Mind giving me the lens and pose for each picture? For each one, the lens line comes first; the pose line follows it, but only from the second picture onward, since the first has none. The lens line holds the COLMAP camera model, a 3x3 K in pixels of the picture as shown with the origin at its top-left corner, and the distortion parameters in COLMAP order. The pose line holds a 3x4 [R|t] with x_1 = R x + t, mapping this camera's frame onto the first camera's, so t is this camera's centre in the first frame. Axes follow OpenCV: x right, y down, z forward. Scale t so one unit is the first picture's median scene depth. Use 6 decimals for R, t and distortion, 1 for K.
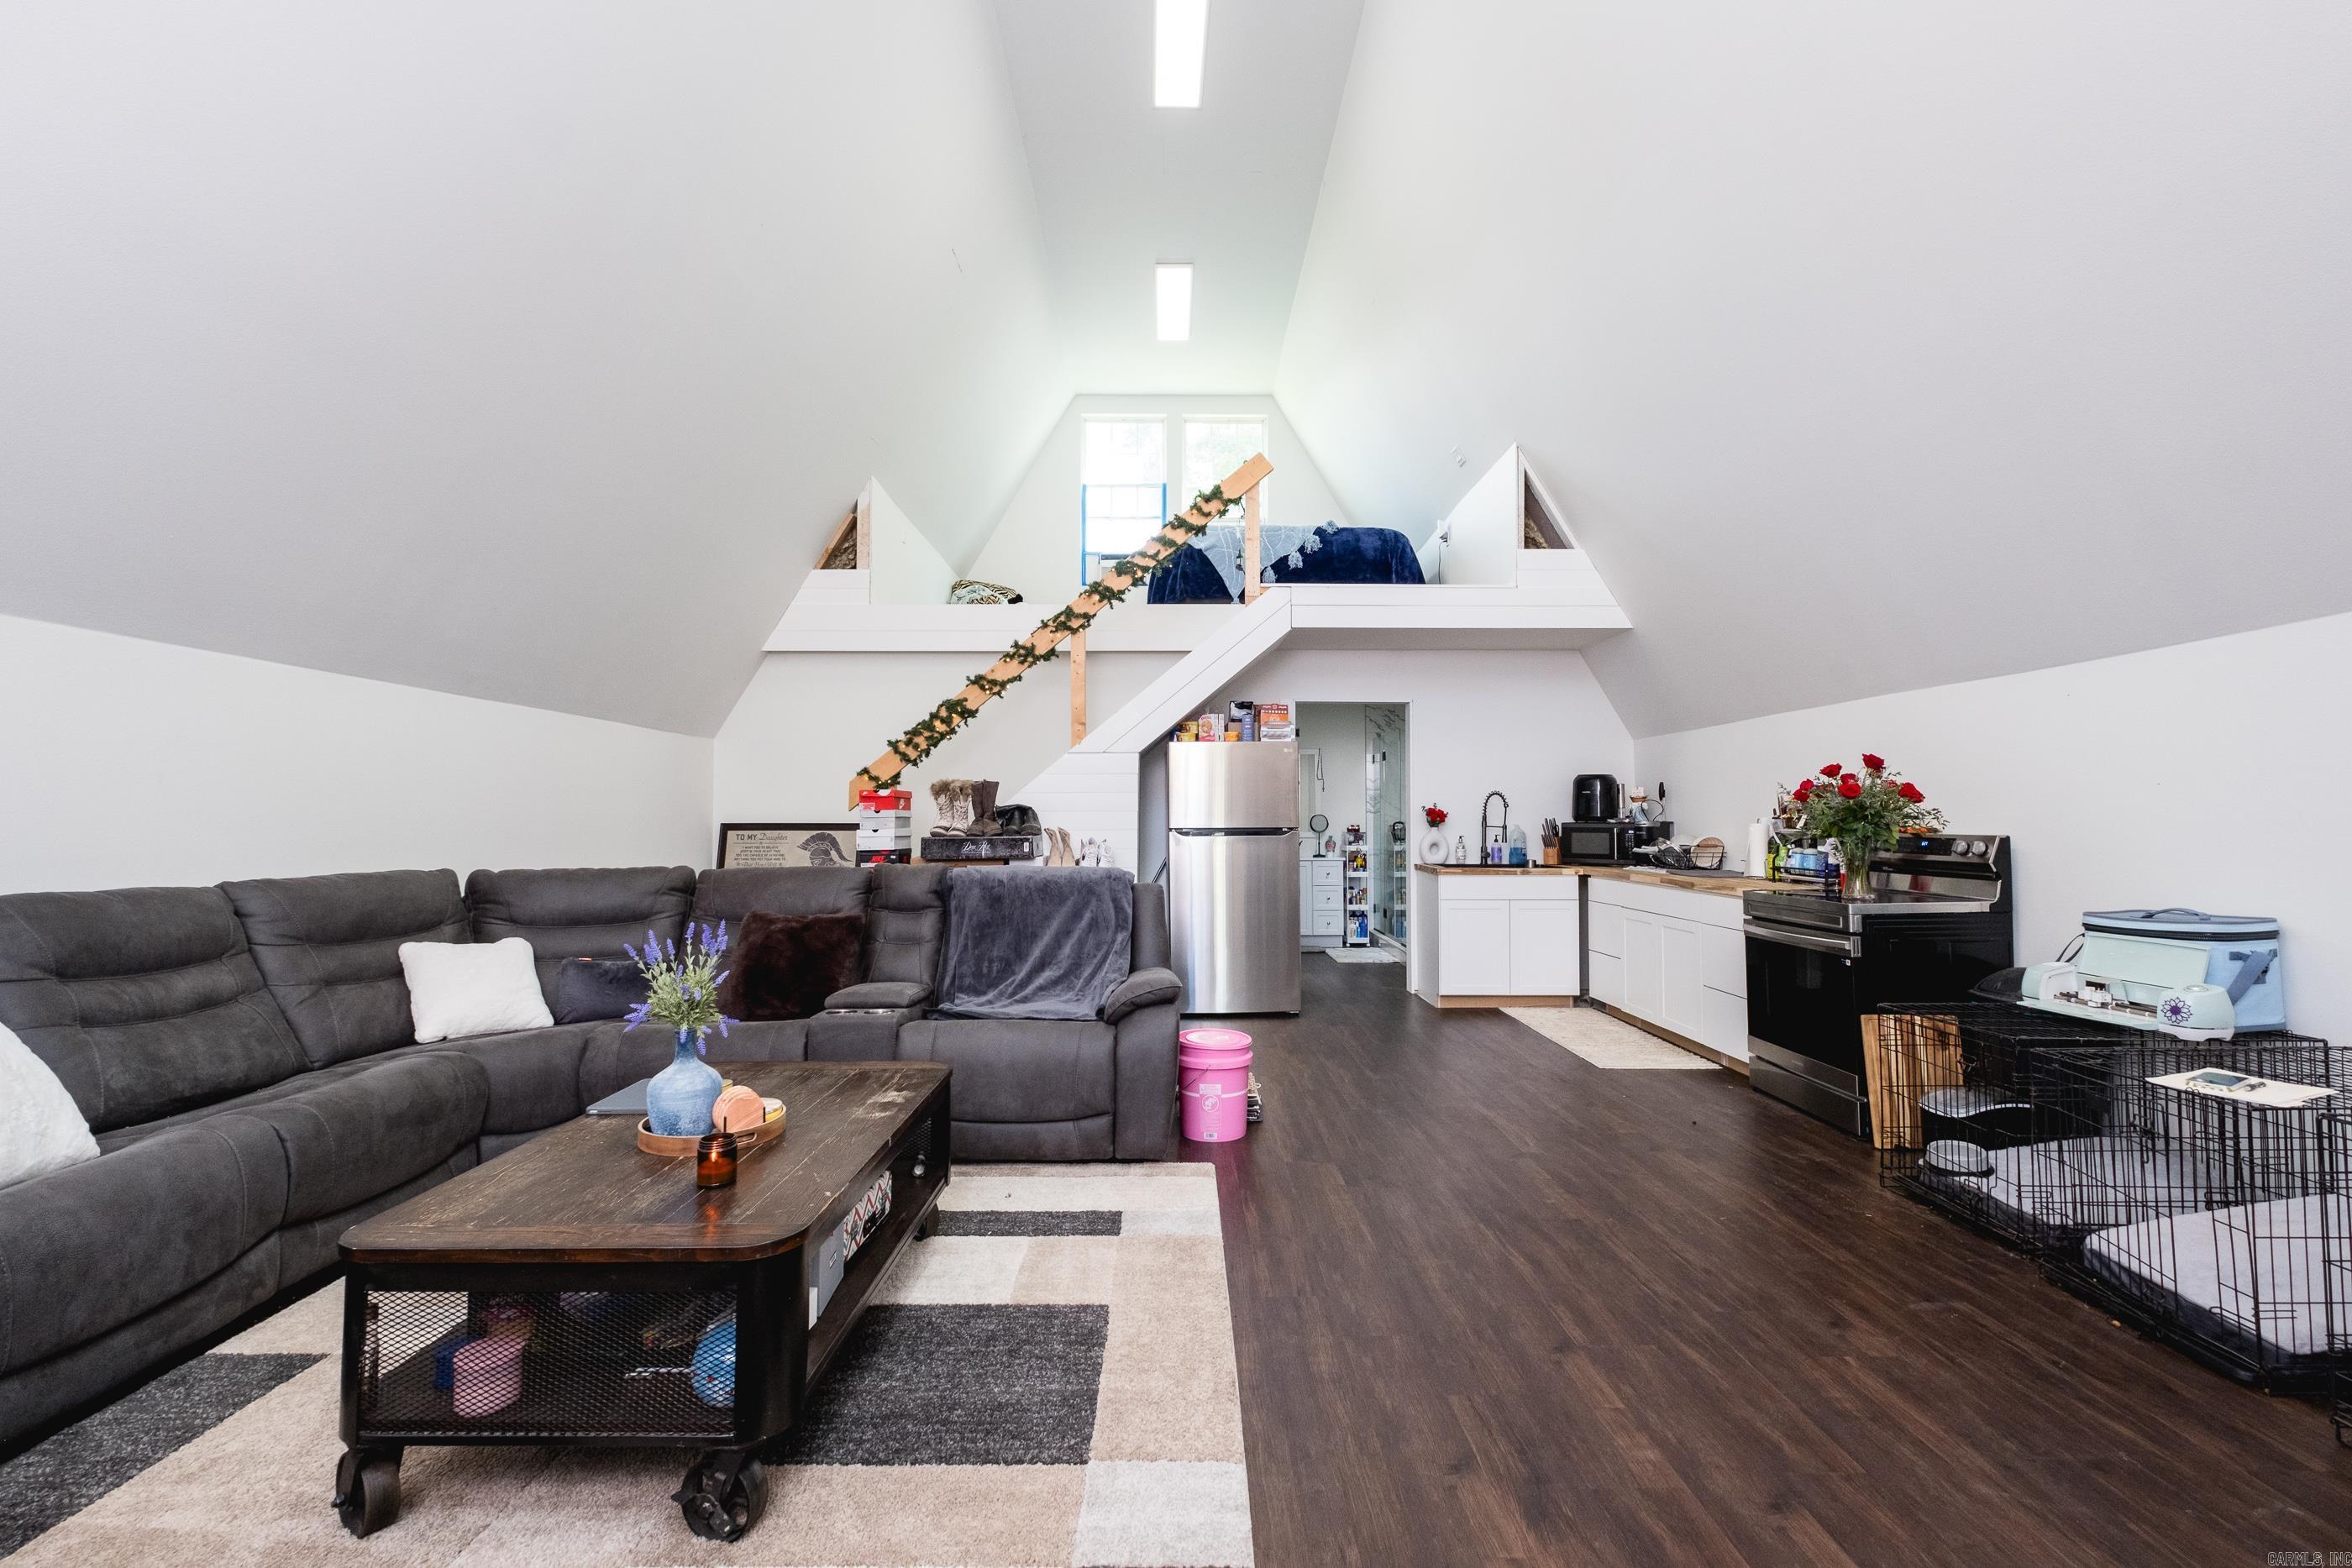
lens RADIAL K [[1013.8, 0, 1175.6], [0, 1013.8, 814.2], [0, 0, 1]] dist [-0.000849, -0.000069]
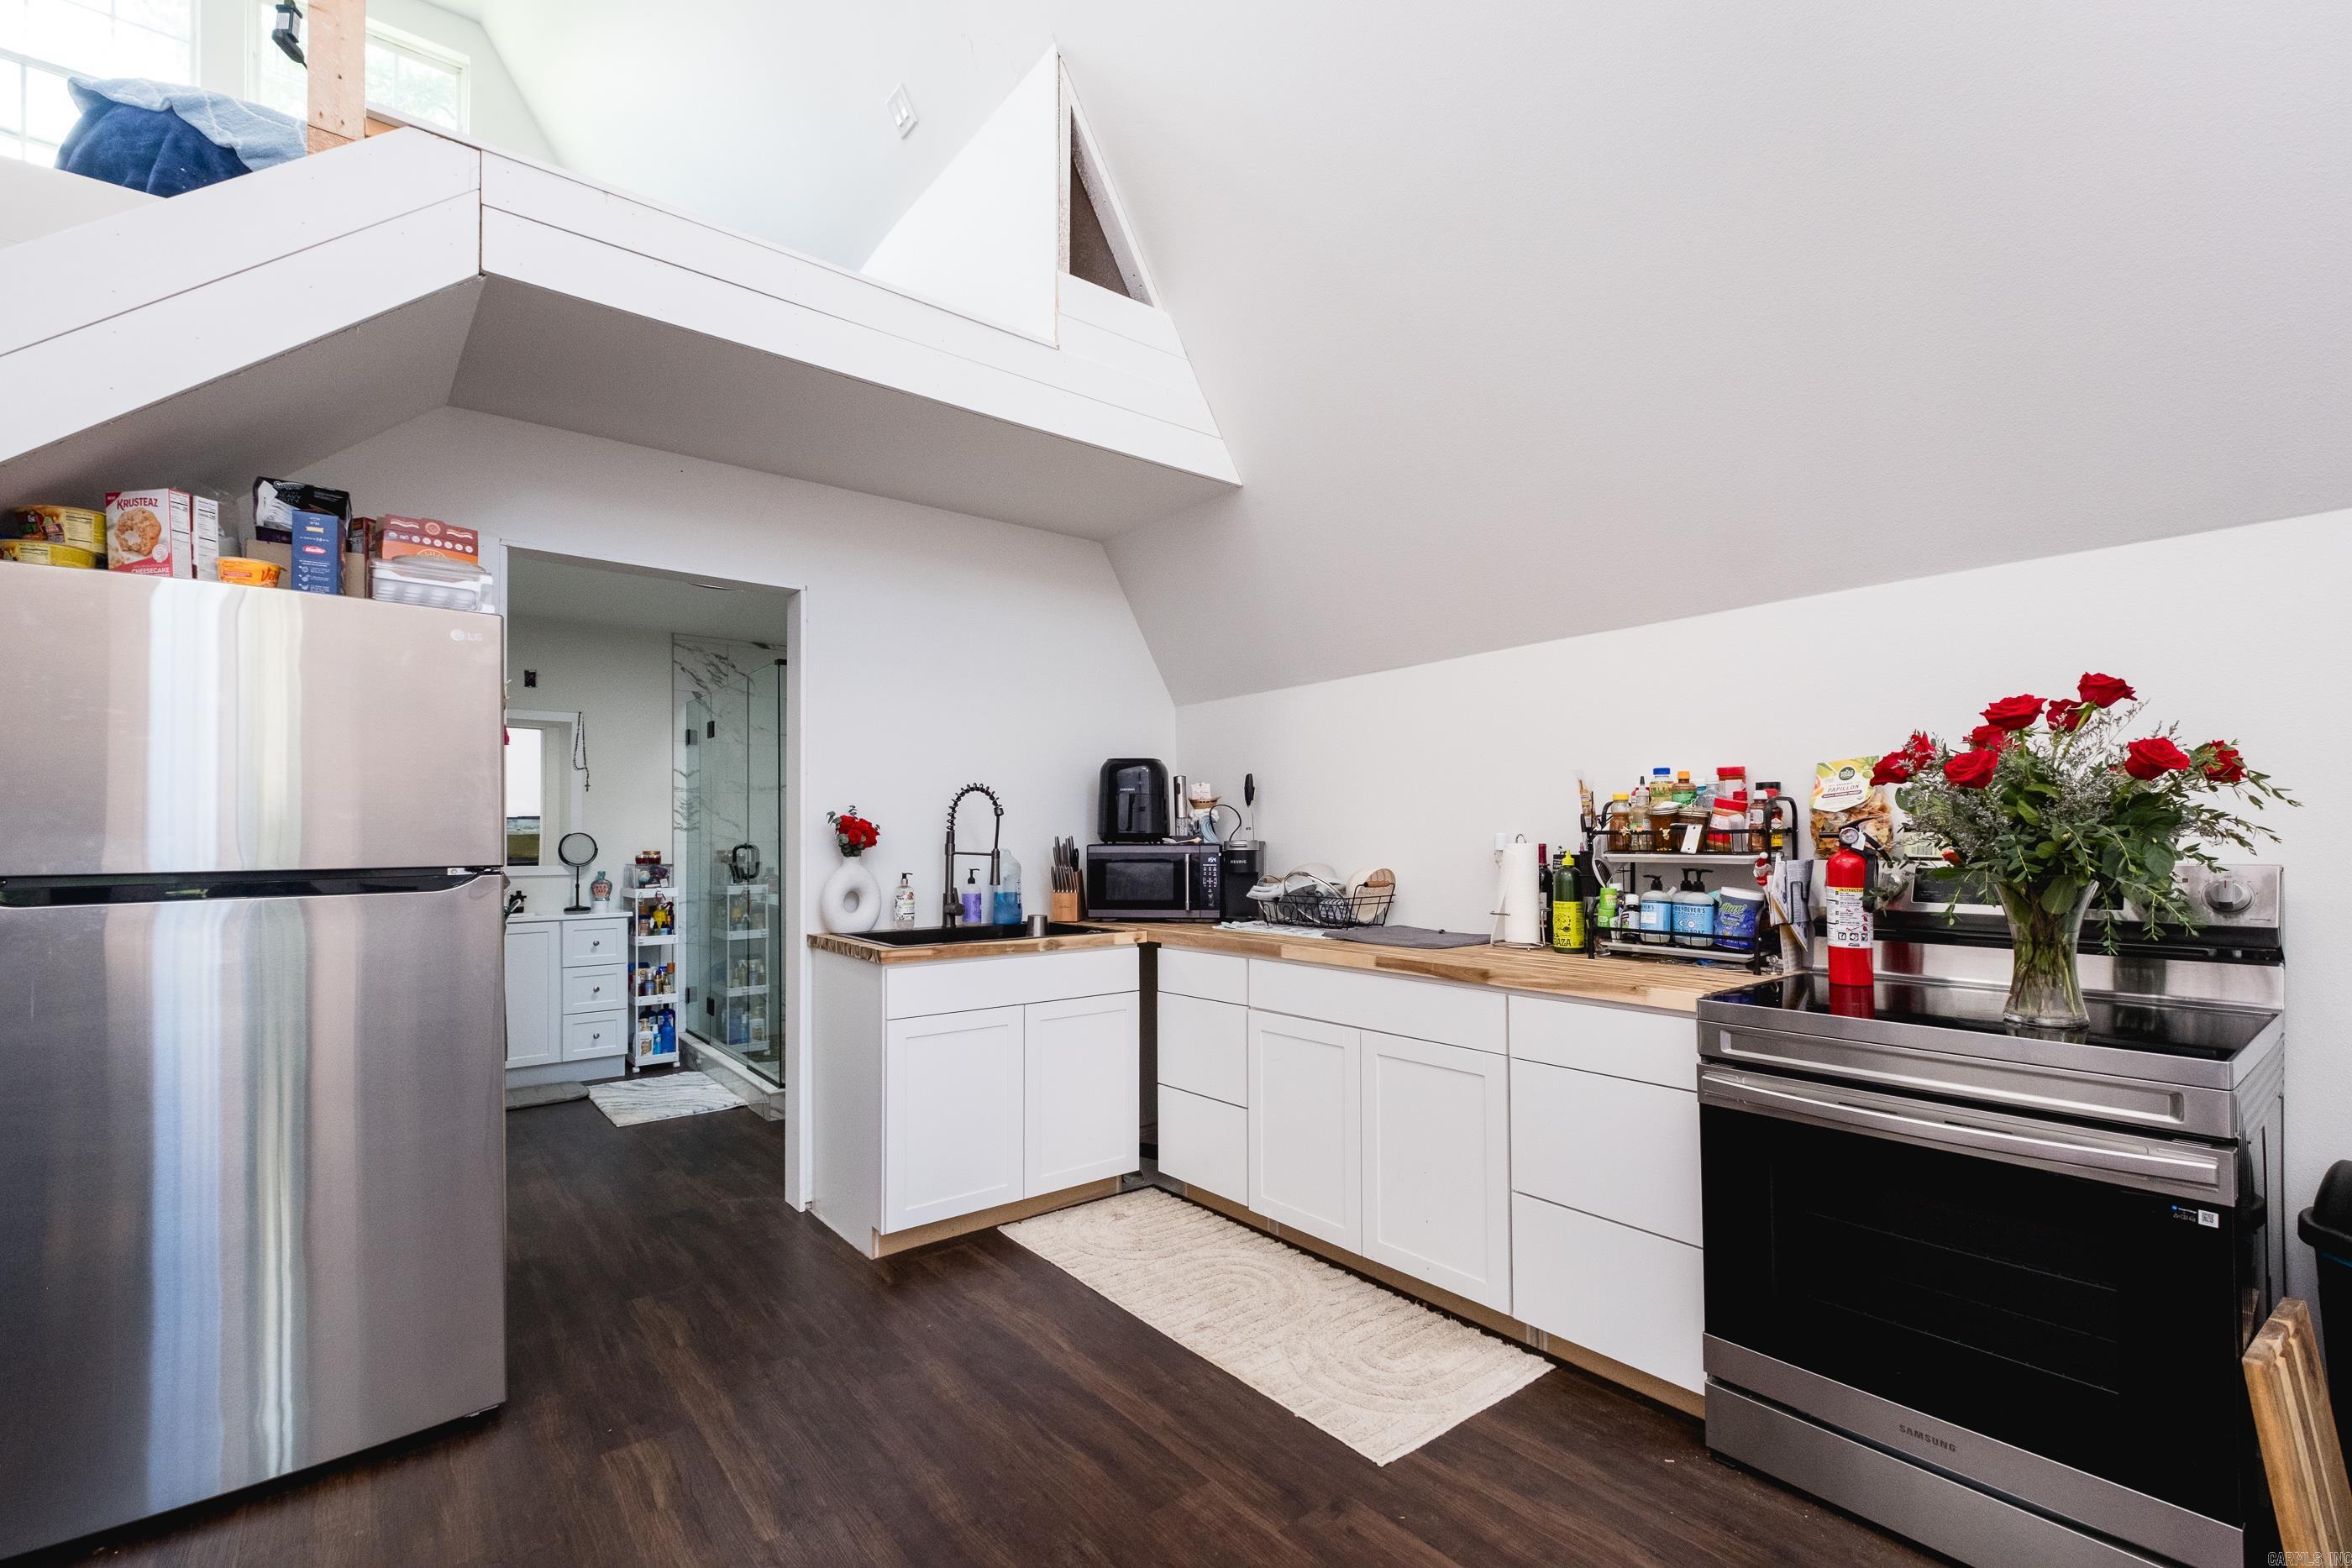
lens RADIAL K [[1013.8, 0, 1175.6], [0, 1013.8, 814.2], [0, 0, 1]] dist [-0.000849, -0.000069]
pose [[0.783908, 0.010324, 0.620791, 0.078933], [0.002904, 0.999790, -0.020294, 0.003133], [-0.620870, 0.017711, 0.783713, 0.536861]]
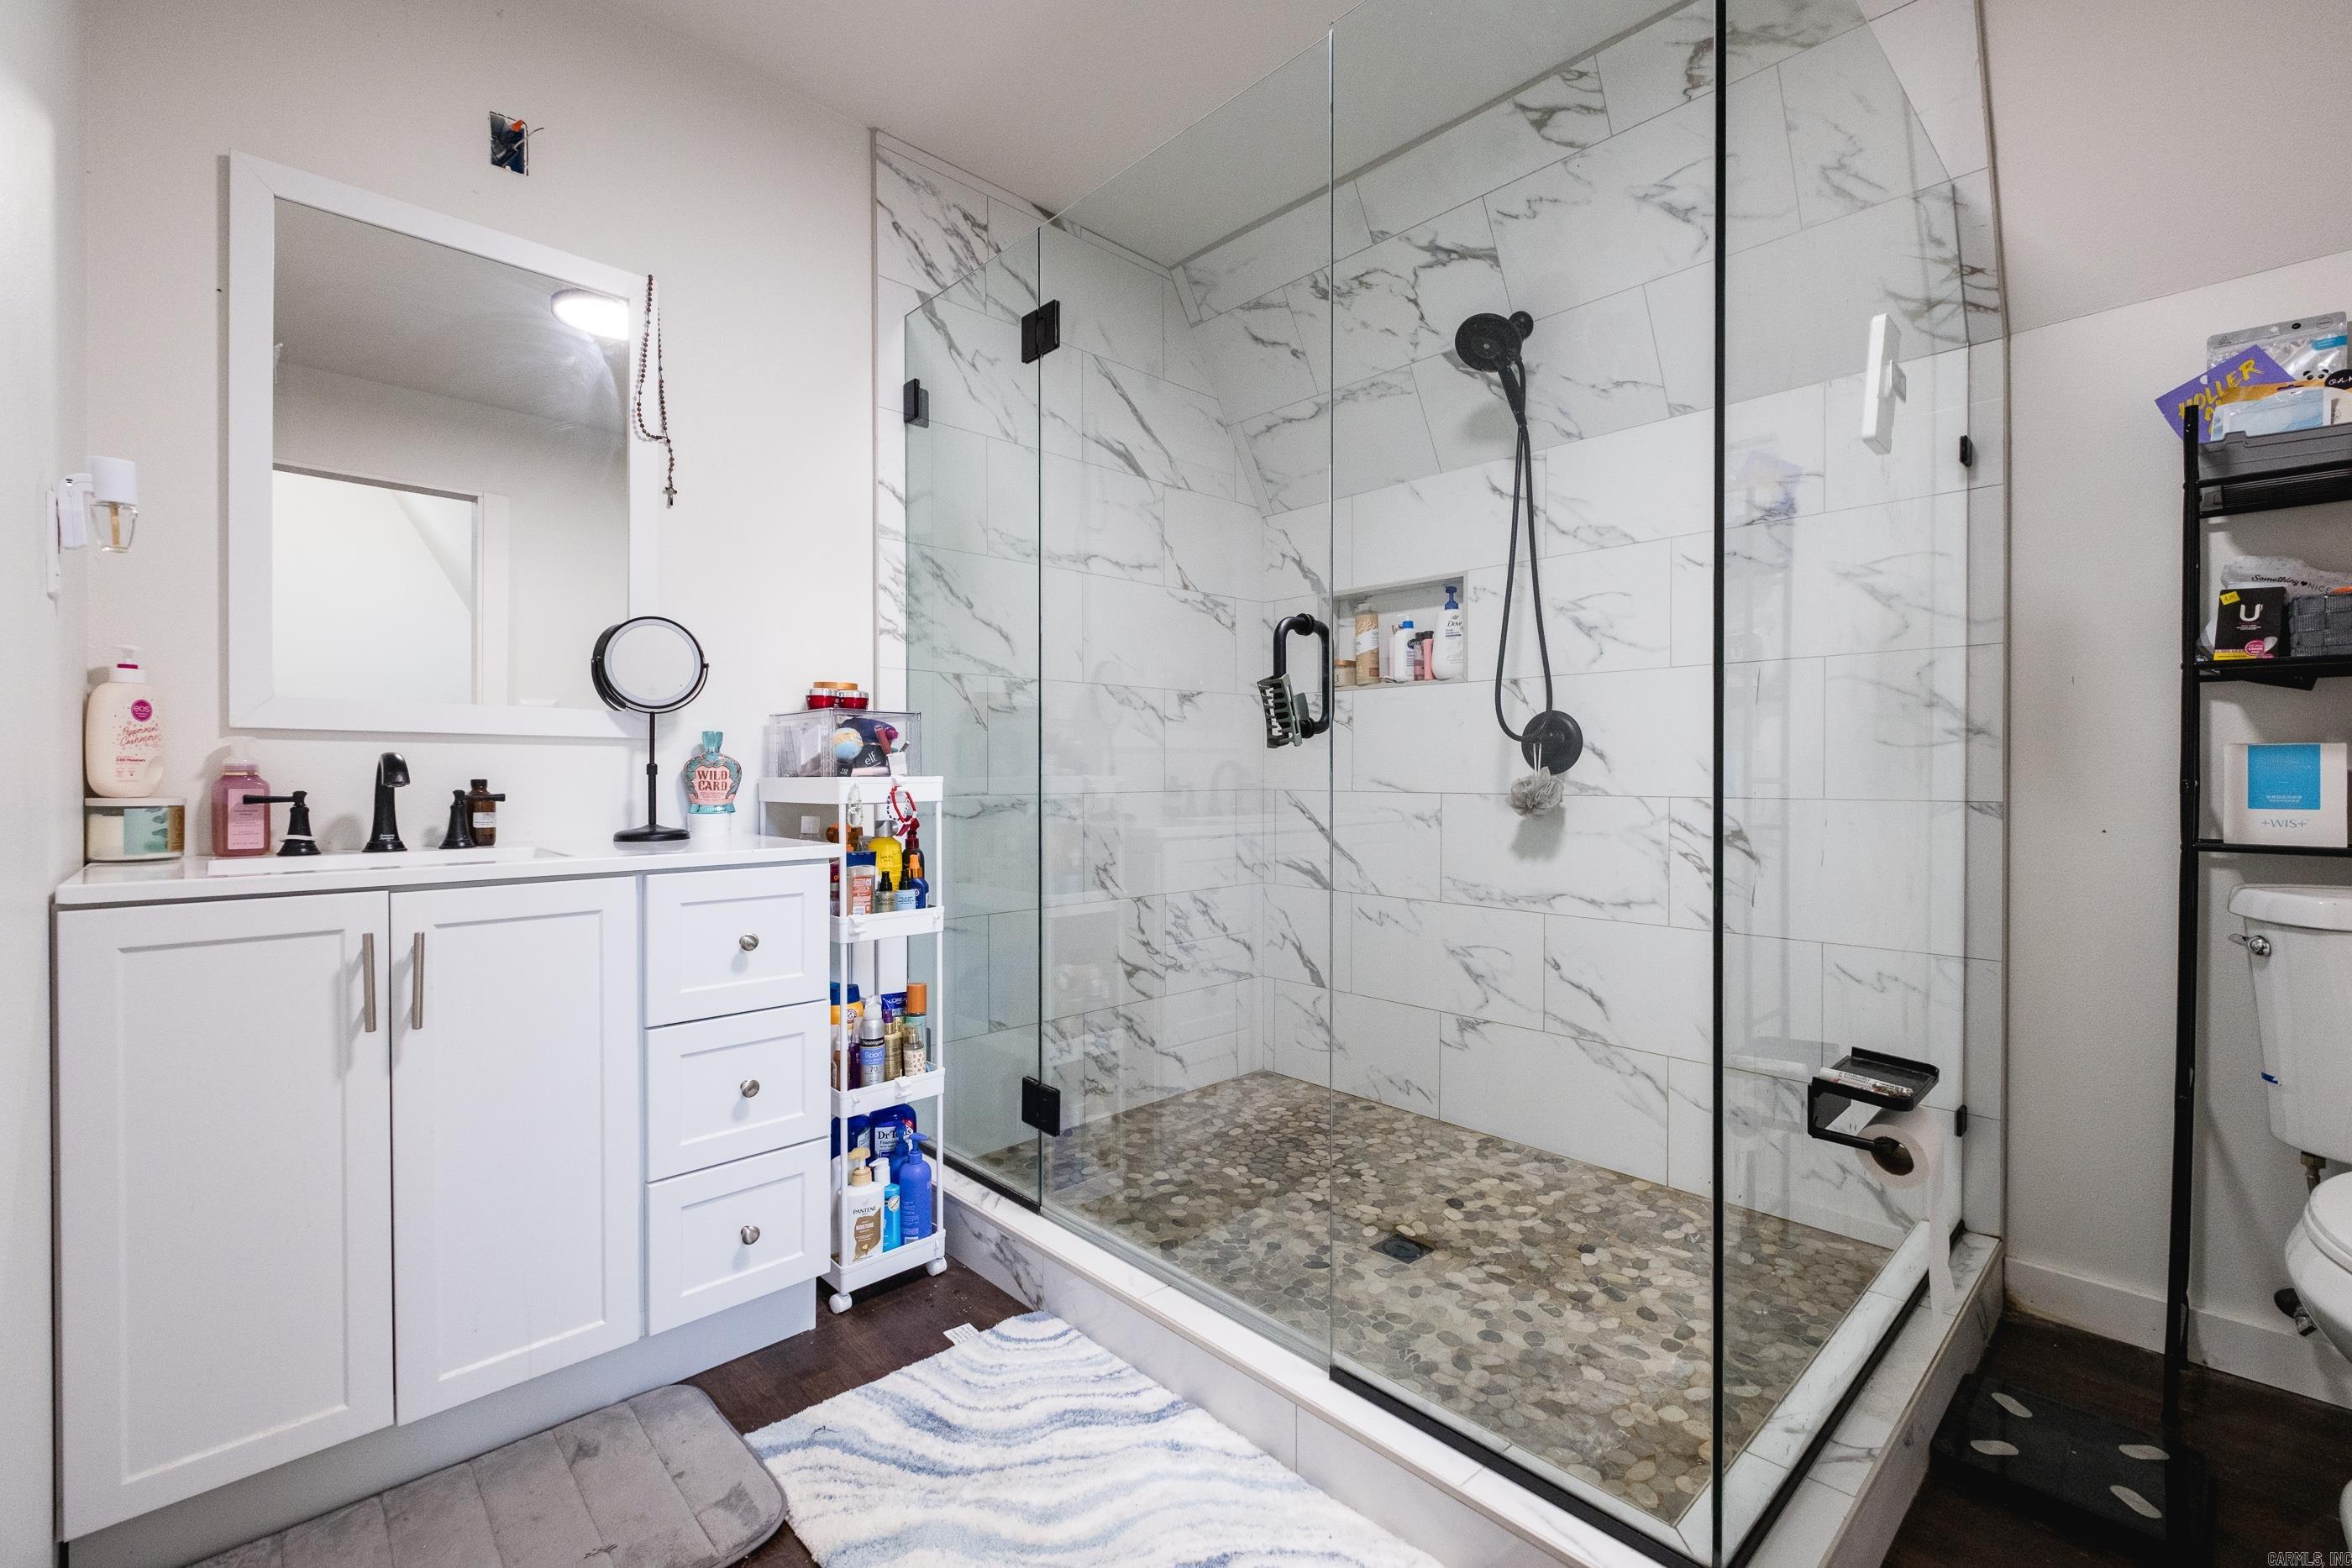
lens RADIAL K [[1017.1, 0, 1176.7], [0, 1017.1, 773.8], [0, 0, 1]] dist [-0.001865, -0.000257]
pose [[0.730301, 0.001035, 0.683125, 0.120182], [-0.005048, 0.999980, 0.003882, 0.040877], [-0.683107, -0.006284, 0.730291, 1.143814]]
